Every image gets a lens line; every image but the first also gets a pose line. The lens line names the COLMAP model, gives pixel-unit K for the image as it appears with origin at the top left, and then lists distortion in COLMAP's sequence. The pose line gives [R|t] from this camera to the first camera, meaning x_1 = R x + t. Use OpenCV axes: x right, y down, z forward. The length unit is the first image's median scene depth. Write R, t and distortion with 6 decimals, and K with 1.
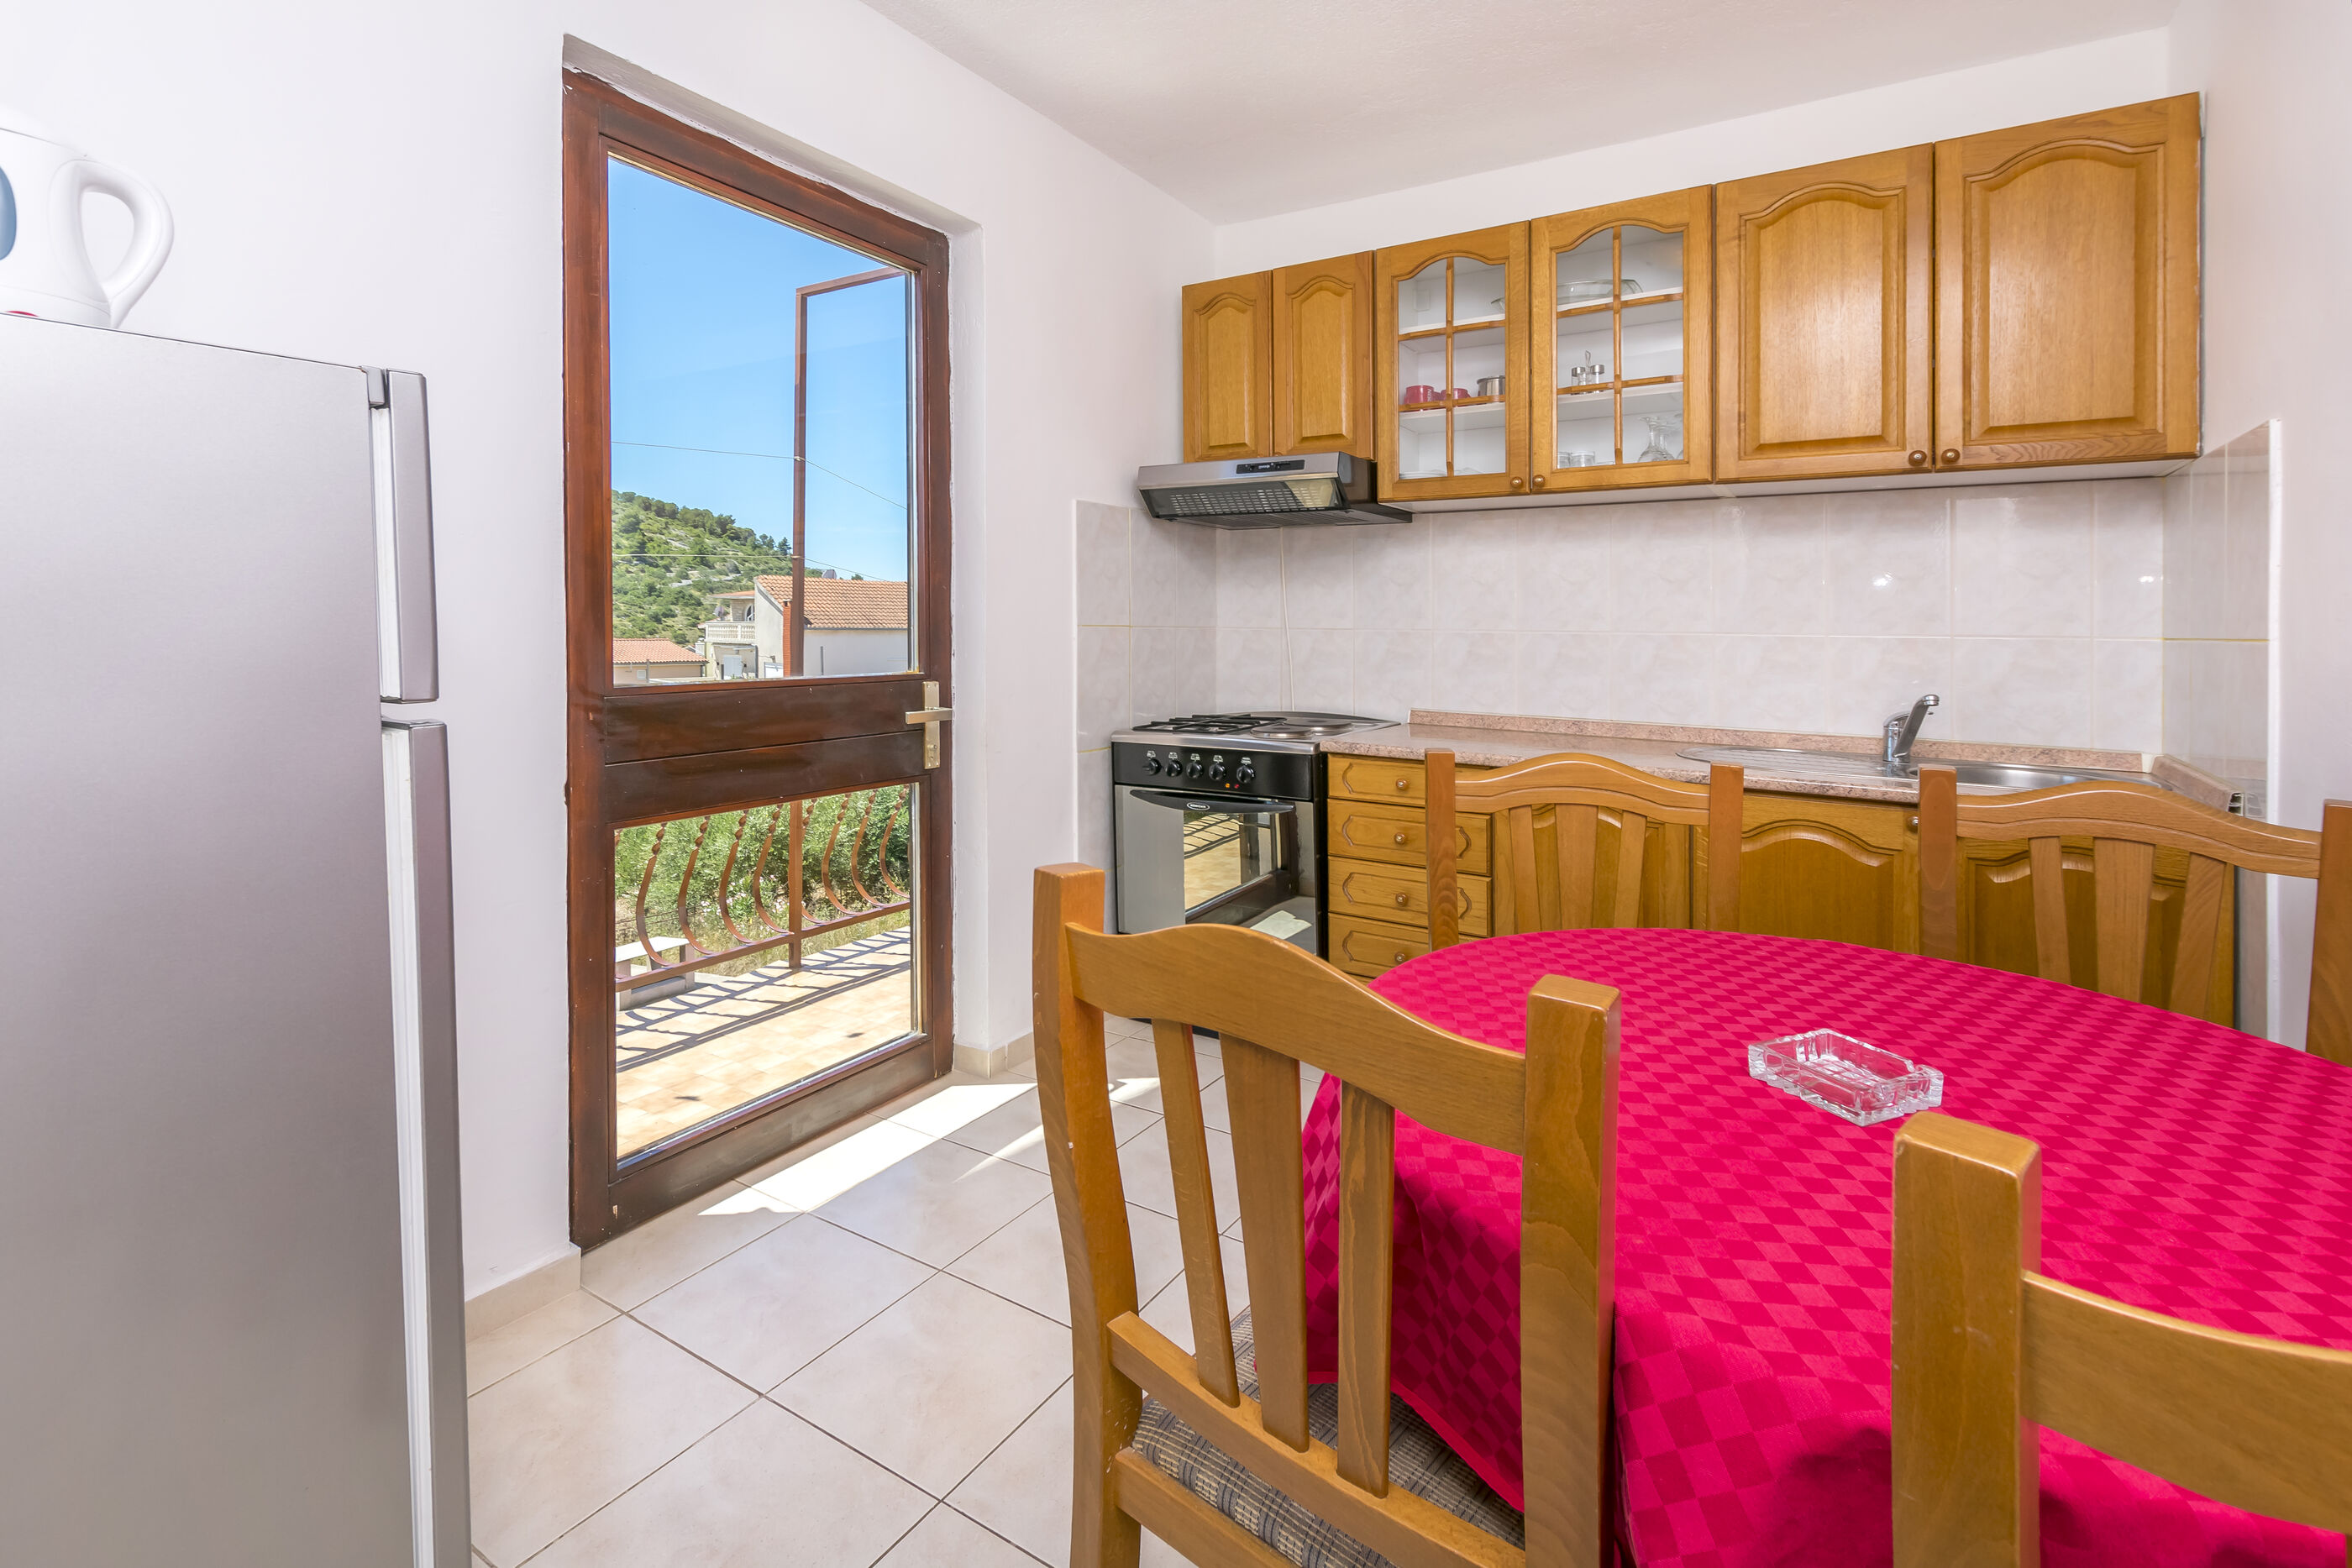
lens RADIAL K [[1025.5, 0, 1167.6], [0, 1025.5, 739.4], [0, 0, 1]] dist [0.010729, -0.004414]
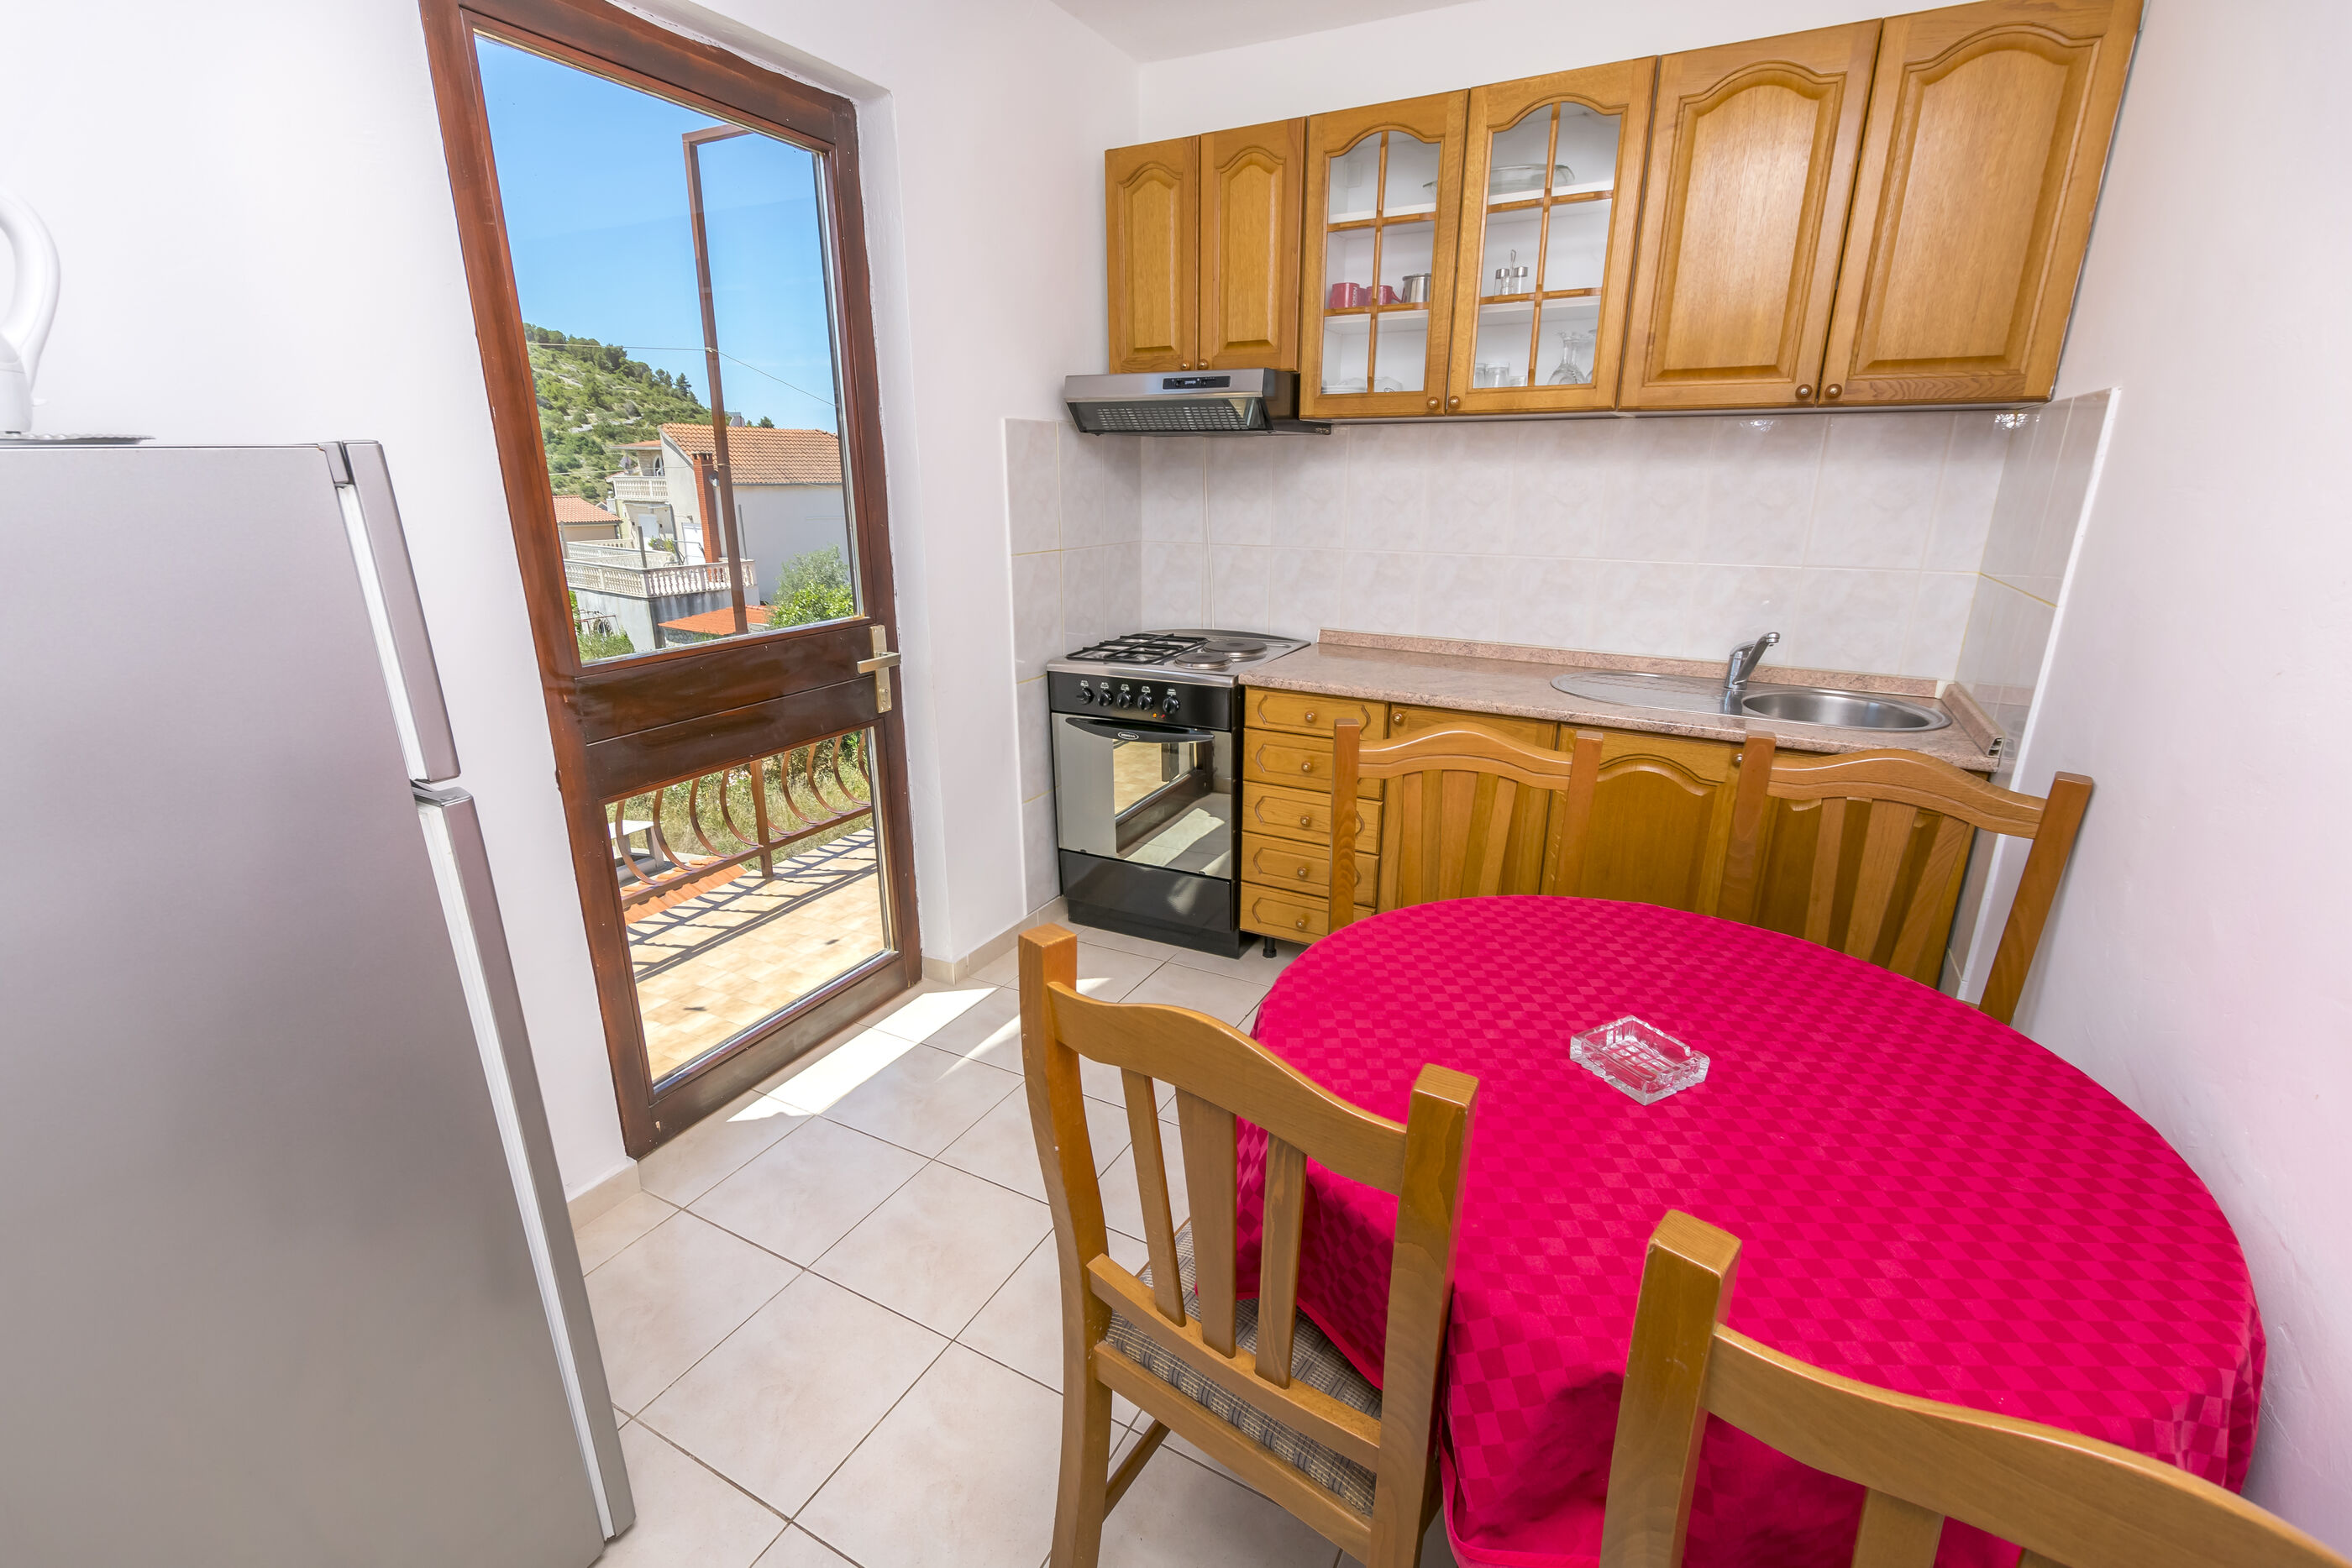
lens RADIAL K [[1023.9, 0, 1131.1], [0, 1023.9, 702.9], [0, 0, 1]] dist [0.008841, -0.003935]
pose [[0.997355, -0.011470, 0.071771, -0.046124], [-0.007815, 0.964823, 0.262785, -0.260170], [-0.072260, -0.262651, 0.962181, -0.056088]]
